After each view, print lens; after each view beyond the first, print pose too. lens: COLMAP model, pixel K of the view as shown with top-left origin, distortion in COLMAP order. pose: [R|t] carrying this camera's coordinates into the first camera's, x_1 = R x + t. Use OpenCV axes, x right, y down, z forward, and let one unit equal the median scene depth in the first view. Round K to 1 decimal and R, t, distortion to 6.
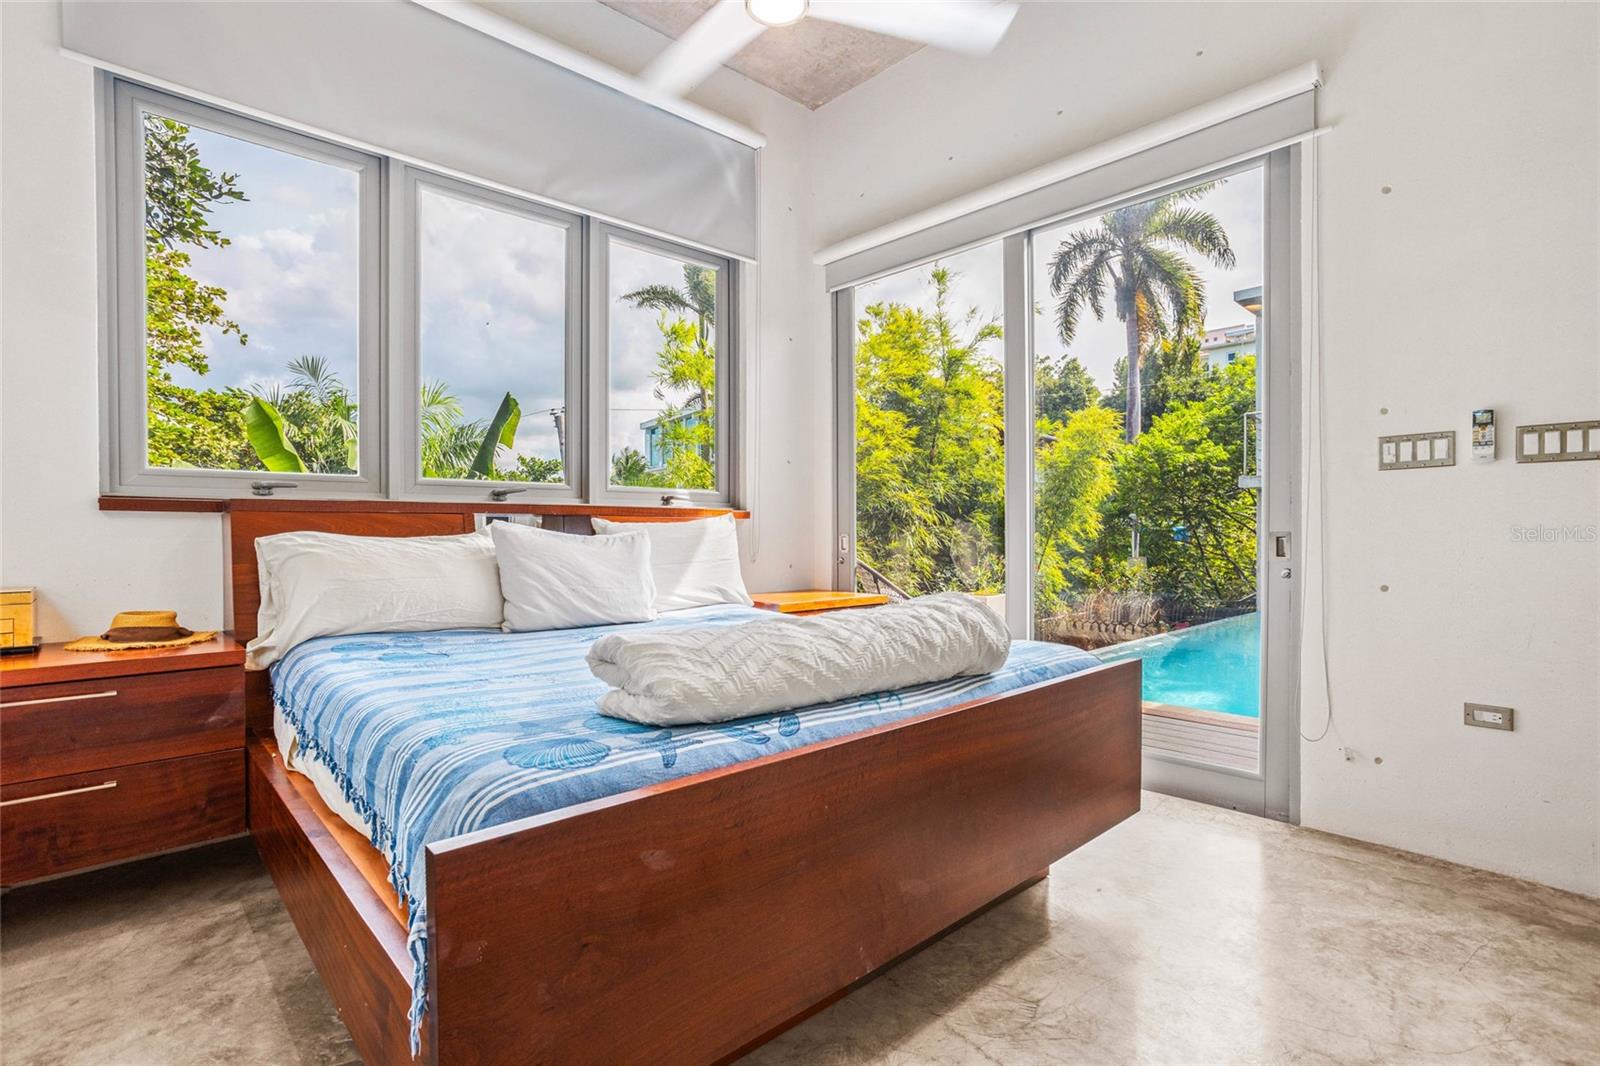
lens RADIAL K [[762.7, 0, 800.0], [0, 762.7, 533.0], [0, 0, 1]] dist [-0.076786, -0.000214]
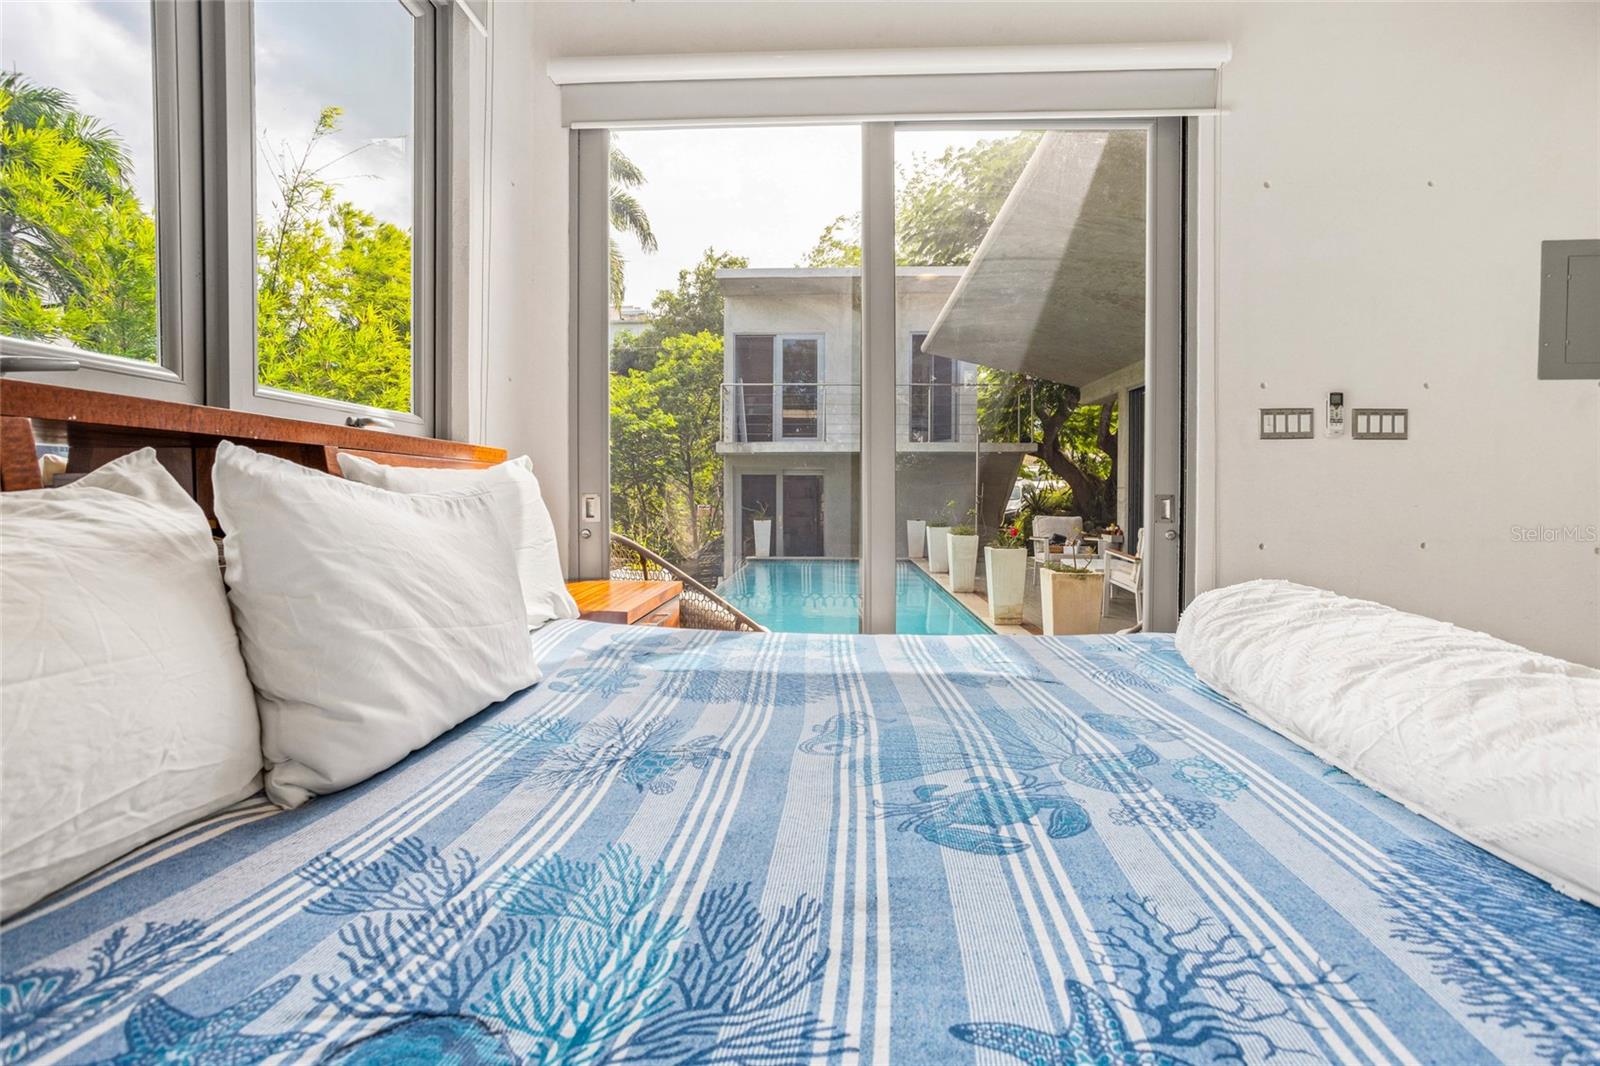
lens RADIAL K [[762.7, 0, 800.0], [0, 762.7, 533.0], [0, 0, 1]] dist [-0.076786, -0.000214]
pose [[0.710784, -0.031698, 0.702696, -0.455541], [-0.000453, 0.998963, 0.045521, 0.005284], [-0.703410, -0.032674, 0.710033, 0.636713]]
